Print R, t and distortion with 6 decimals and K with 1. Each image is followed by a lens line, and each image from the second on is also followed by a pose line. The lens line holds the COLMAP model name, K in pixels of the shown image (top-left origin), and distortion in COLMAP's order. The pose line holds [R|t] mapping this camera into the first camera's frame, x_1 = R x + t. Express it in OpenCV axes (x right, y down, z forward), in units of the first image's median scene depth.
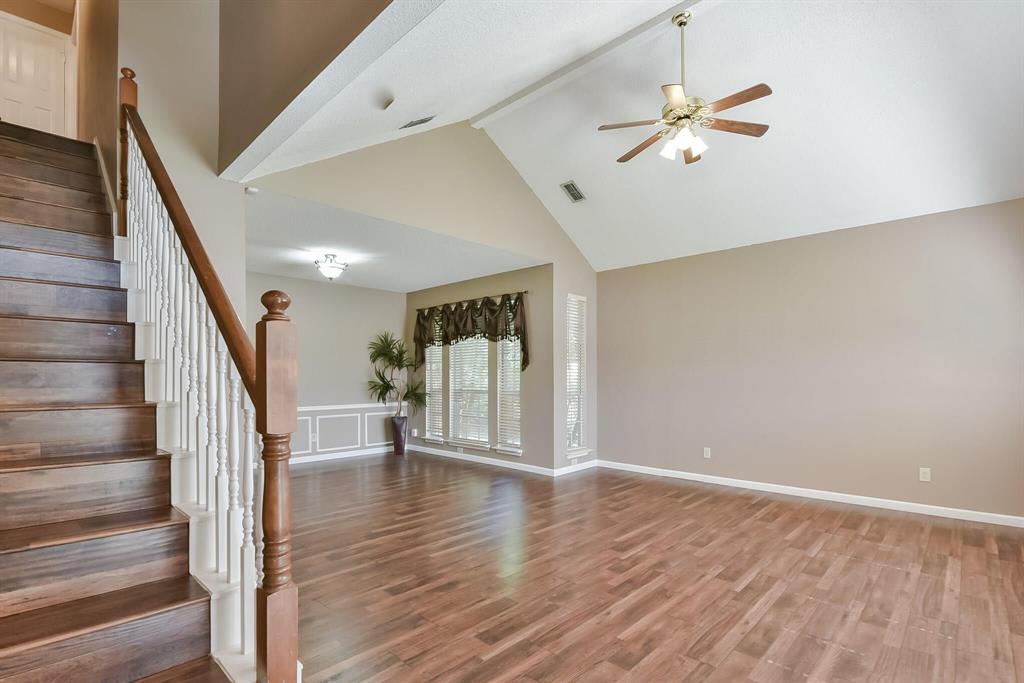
lens RADIAL K [[484.0, 0, 500.8], [0, 484.0, 377.1], [0, 0, 1]] dist [-0.020250, 0.001333]
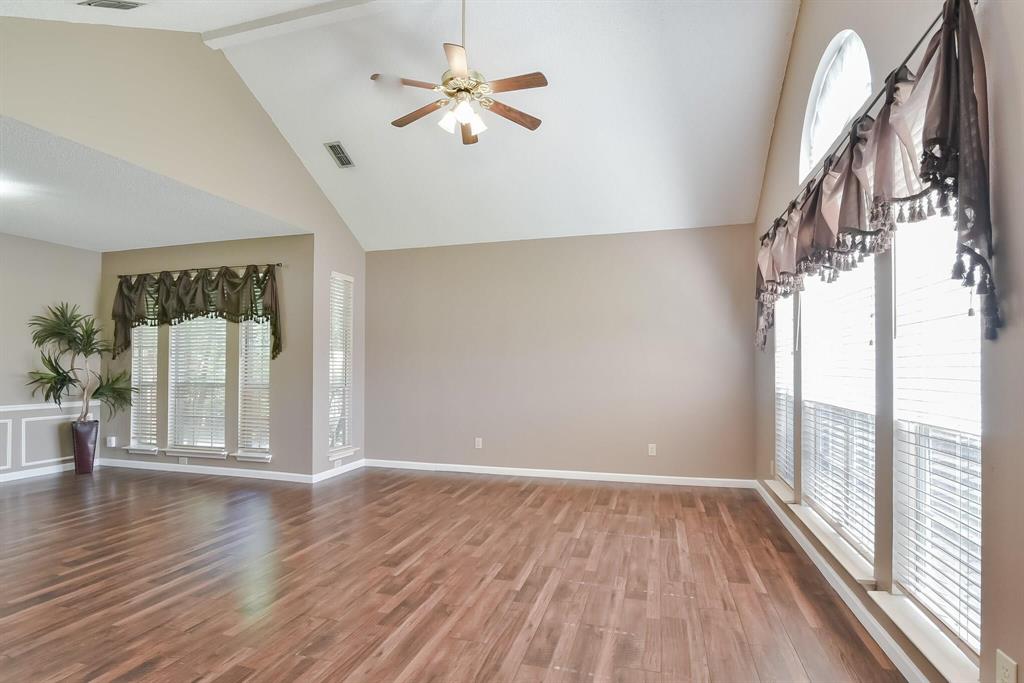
lens RADIAL K [[484.0, 0, 519.0], [0, 484.0, 360.9], [0, 0, 1]] dist [-0.020250, 0.001333]
pose [[0.874705, 0.010584, 0.484540, 0.020776], [-0.001470, 0.999815, -0.019185, 0.008207], [-0.484653, 0.016069, 0.874559, 0.112484]]
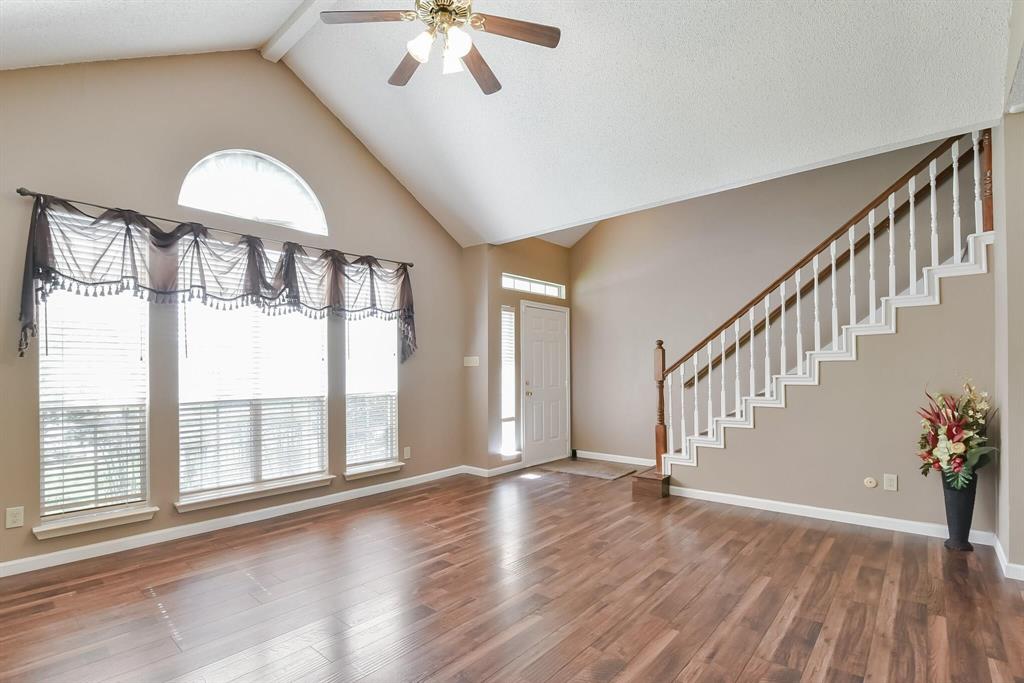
lens RADIAL K [[484.0, 0, 509.7], [0, 484.0, 367.9], [0, 0, 1]] dist [-0.020250, 0.001333]
pose [[-0.997302, 0.016223, -0.071589, 0.301584], [0.016269, 0.999868, -0.000050, 0.004076], [0.071579, -0.001214, -0.997434, 1.546494]]
